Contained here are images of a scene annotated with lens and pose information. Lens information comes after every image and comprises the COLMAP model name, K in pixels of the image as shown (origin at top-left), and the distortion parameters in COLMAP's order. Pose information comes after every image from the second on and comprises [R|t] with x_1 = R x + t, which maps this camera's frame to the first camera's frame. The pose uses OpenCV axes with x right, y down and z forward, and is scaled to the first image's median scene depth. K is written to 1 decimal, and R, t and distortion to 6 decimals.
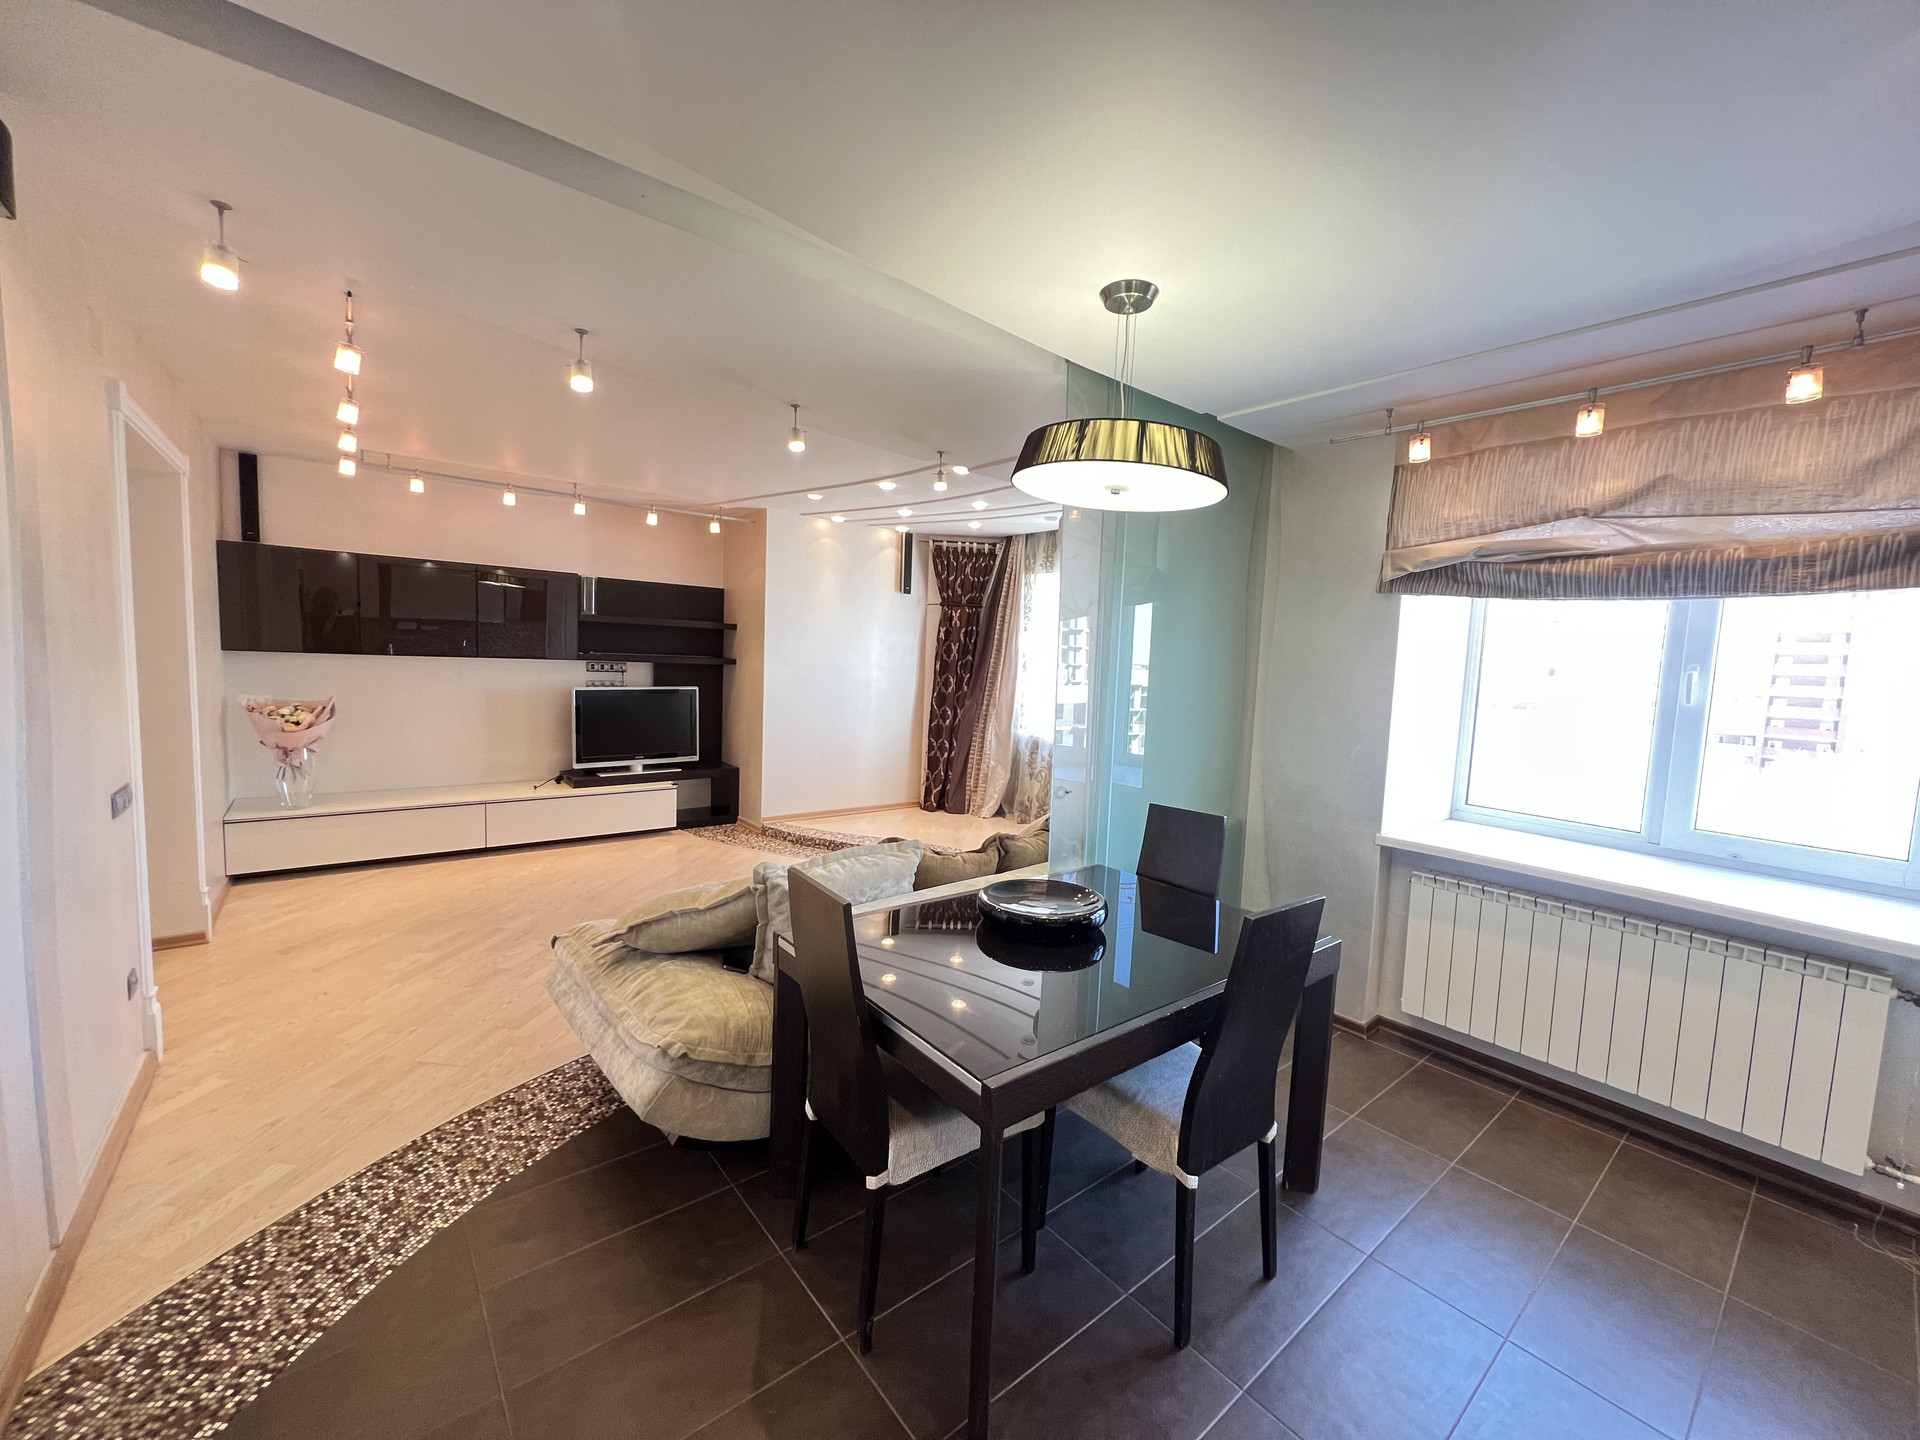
lens RADIAL K [[762.4, 0, 960.0], [0, 762.4, 720.0], [0, 0, 1]] dist [-0.001911, 0.000128]
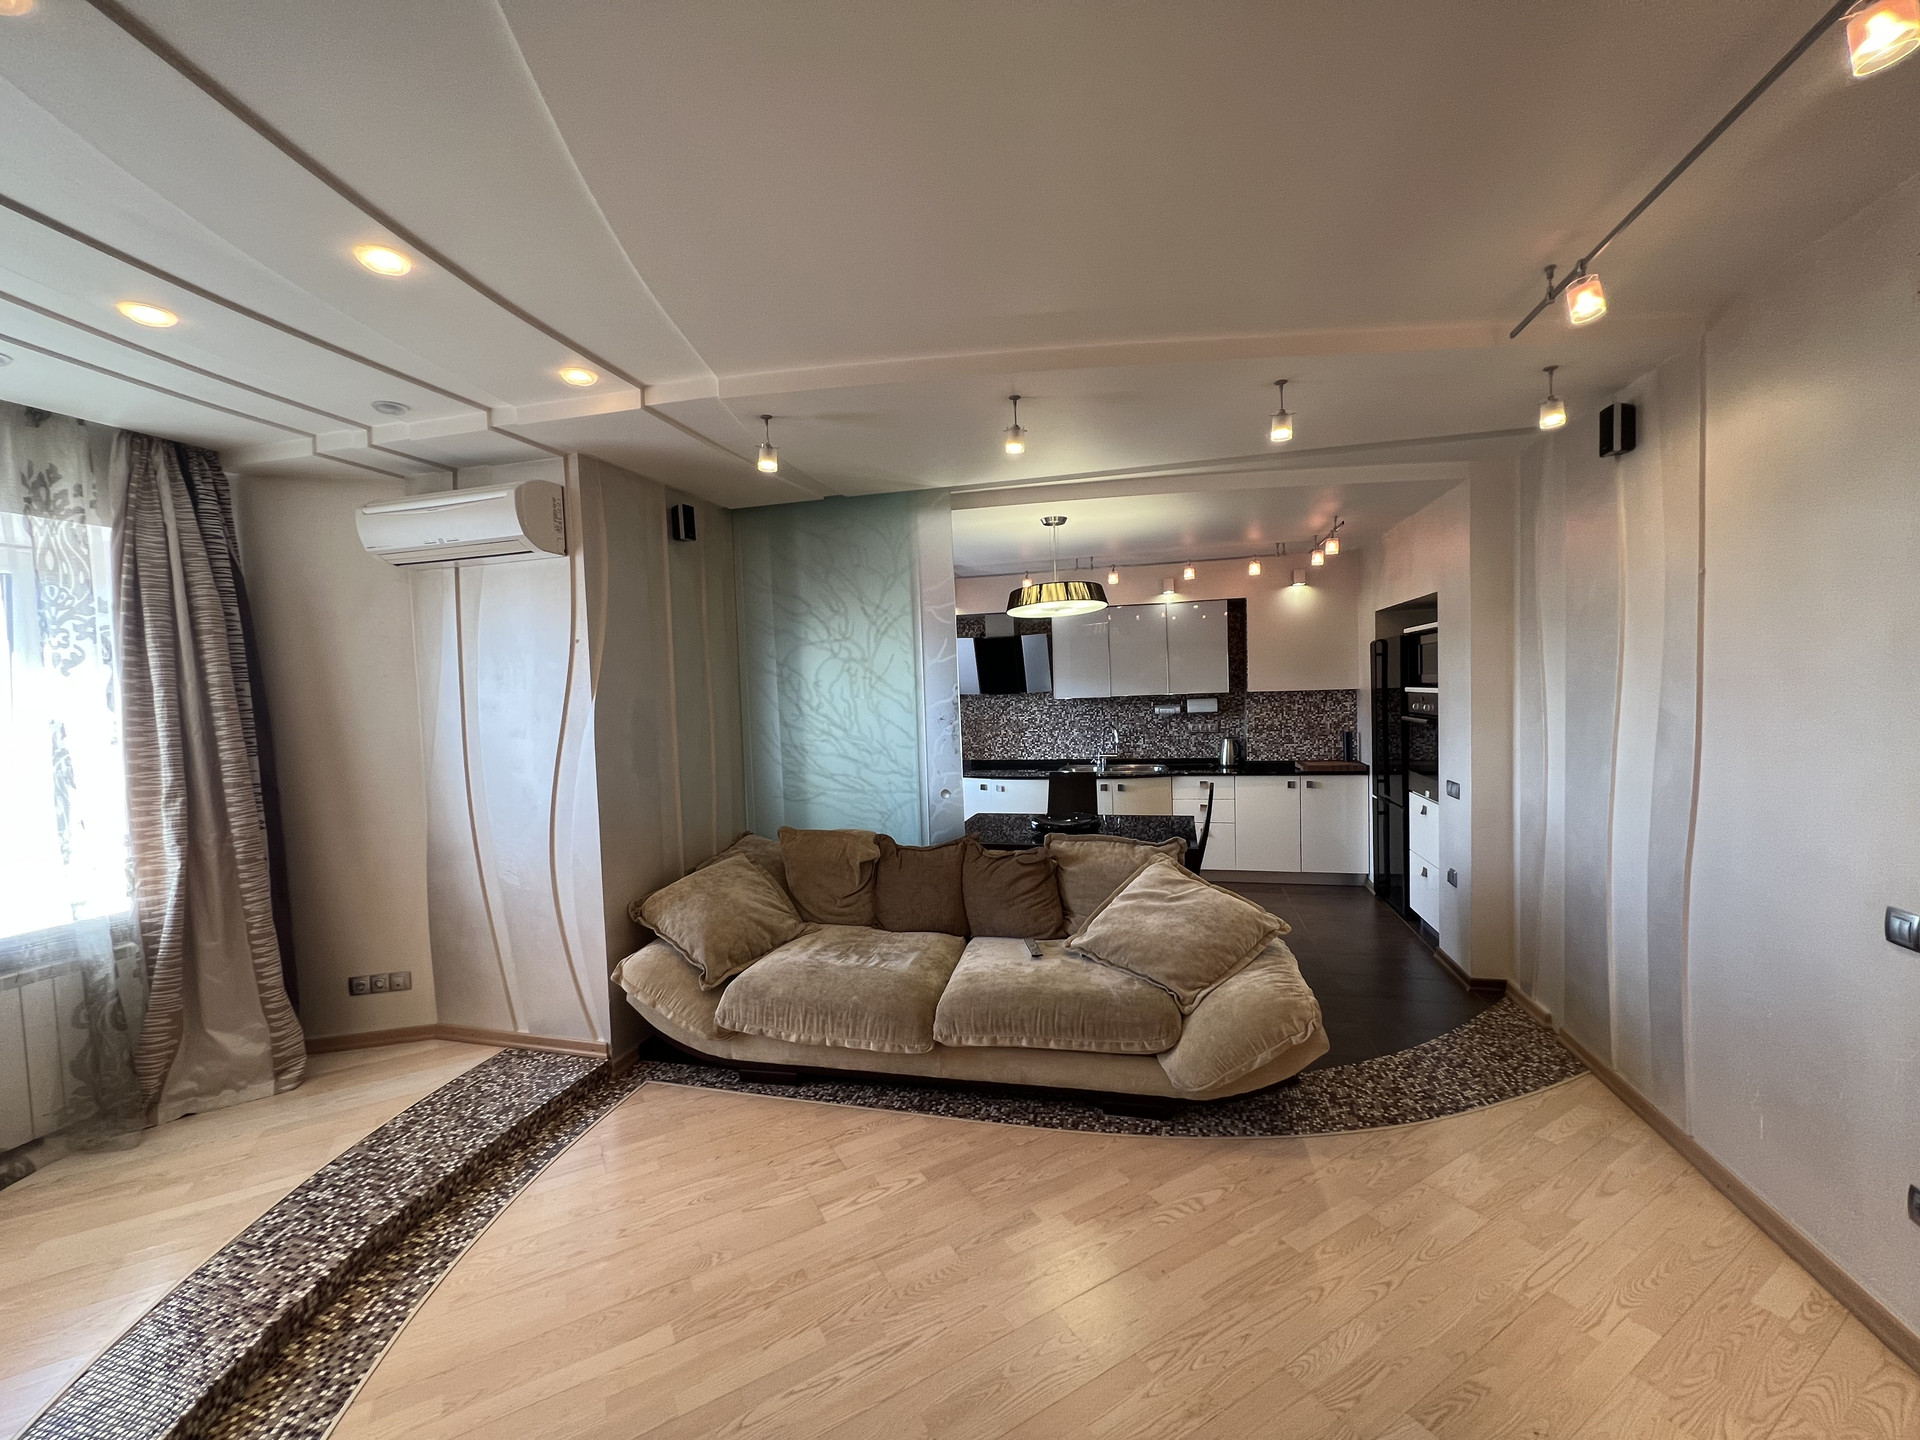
lens RADIAL K [[764.2, 0, 960.0], [0, 764.2, 720.0], [0, 0, 1]] dist [-0.004593, 0.001430]
pose [[-0.590394, -0.057215, 0.805085, -0.423098], [0.077825, 0.988801, 0.127343, -0.090470], [-0.803355, 0.137838, -0.579329, 0.775913]]
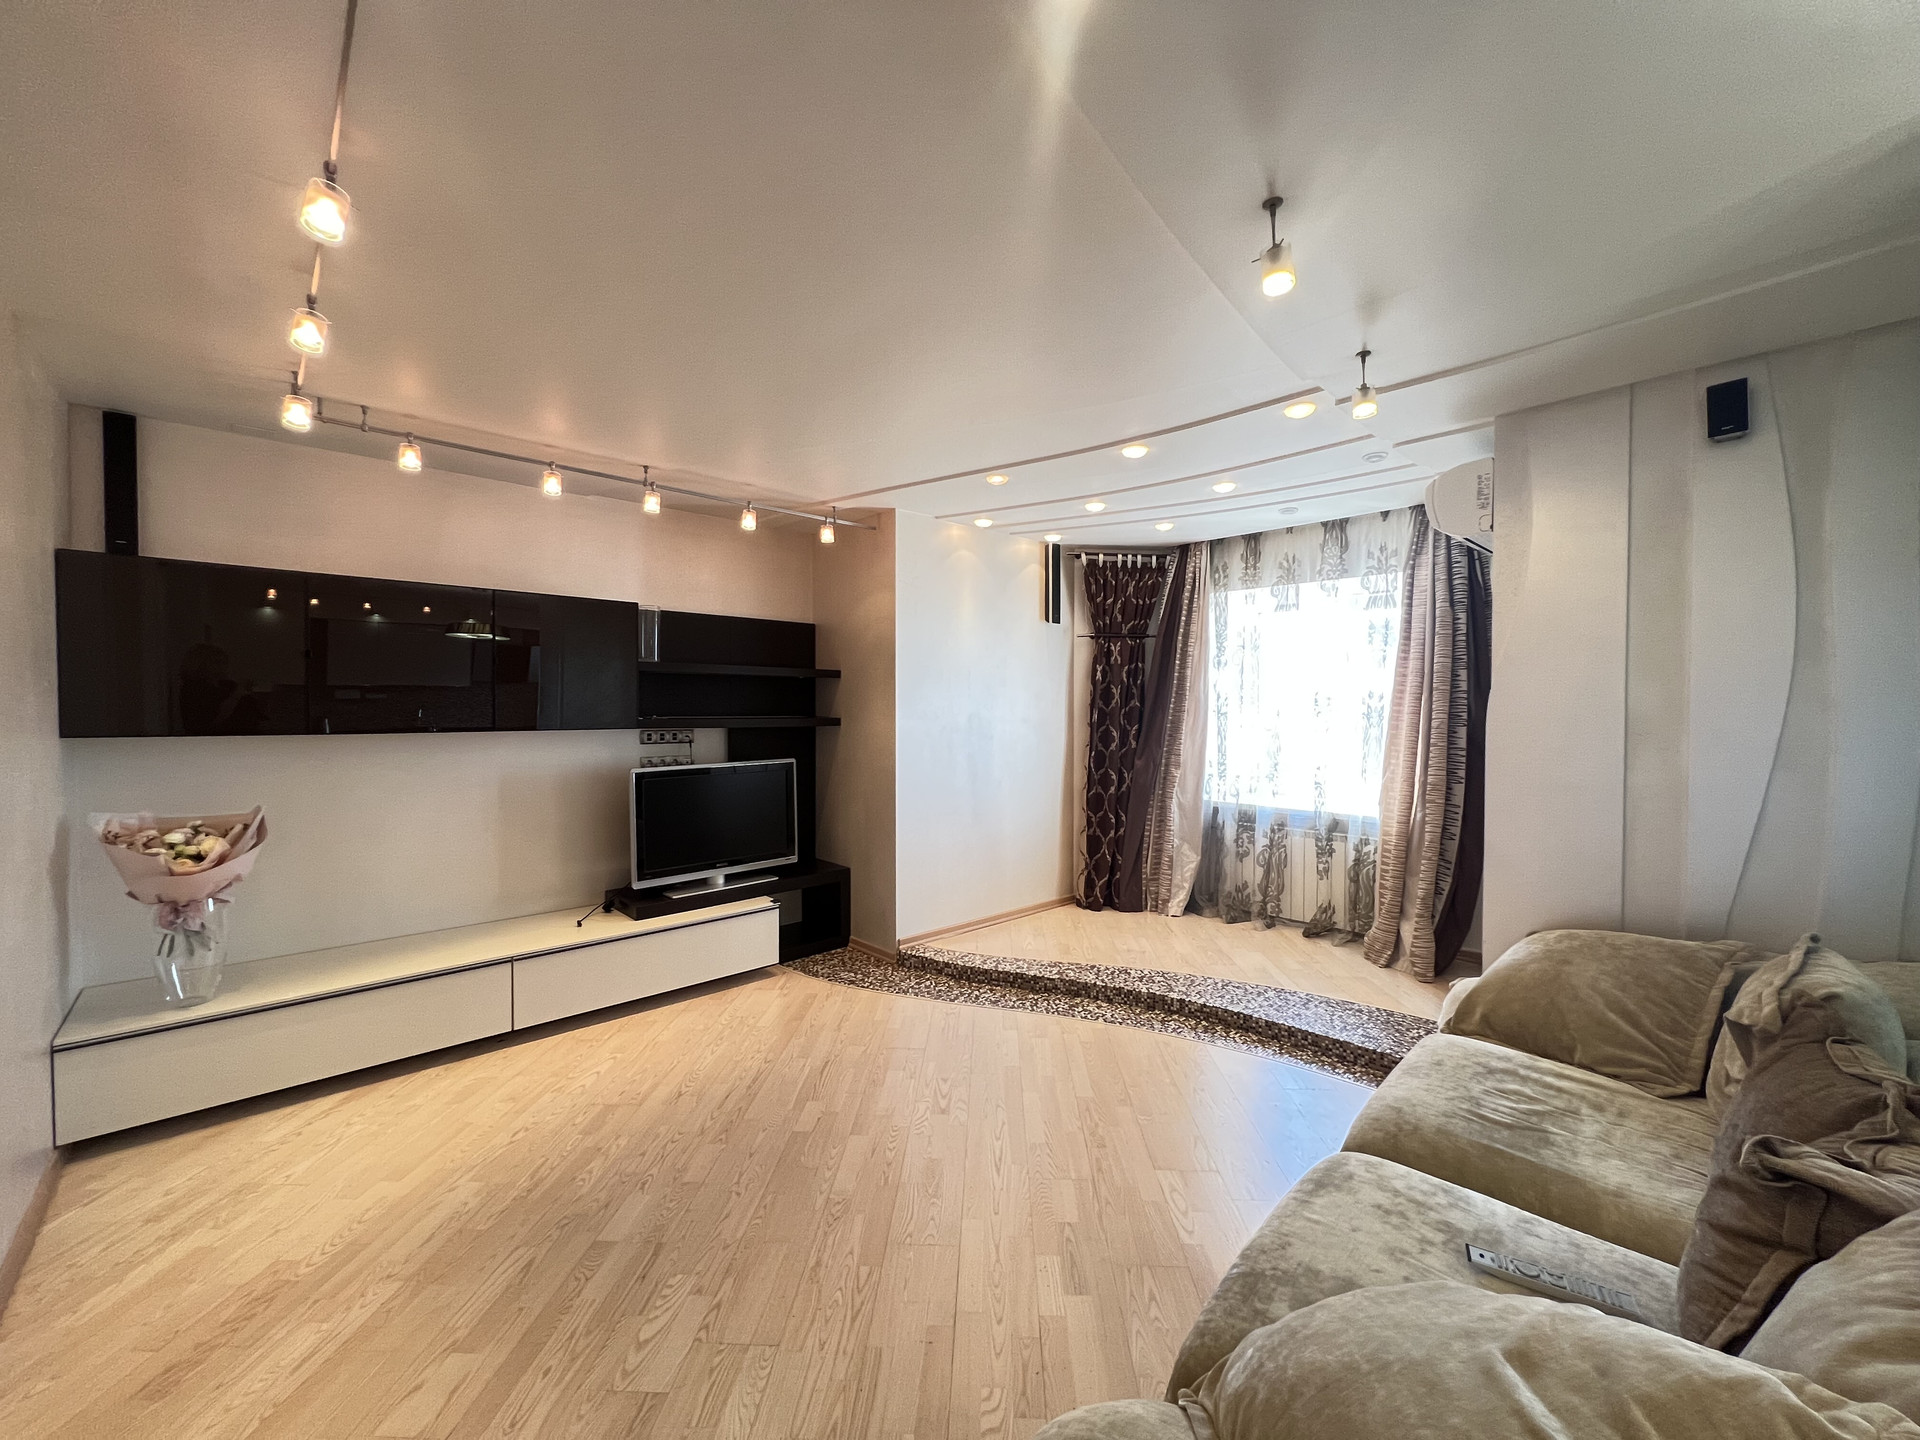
lens RADIAL K [[764.2, 0, 960.0], [0, 764.2, 720.0], [0, 0, 1]] dist [-0.004593, 0.001430]
pose [[0.996844, -0.040924, 0.068021, -0.232066], [0.045281, 0.996935, -0.063795, -0.026462], [-0.065202, 0.066673, 0.995642, 0.268055]]
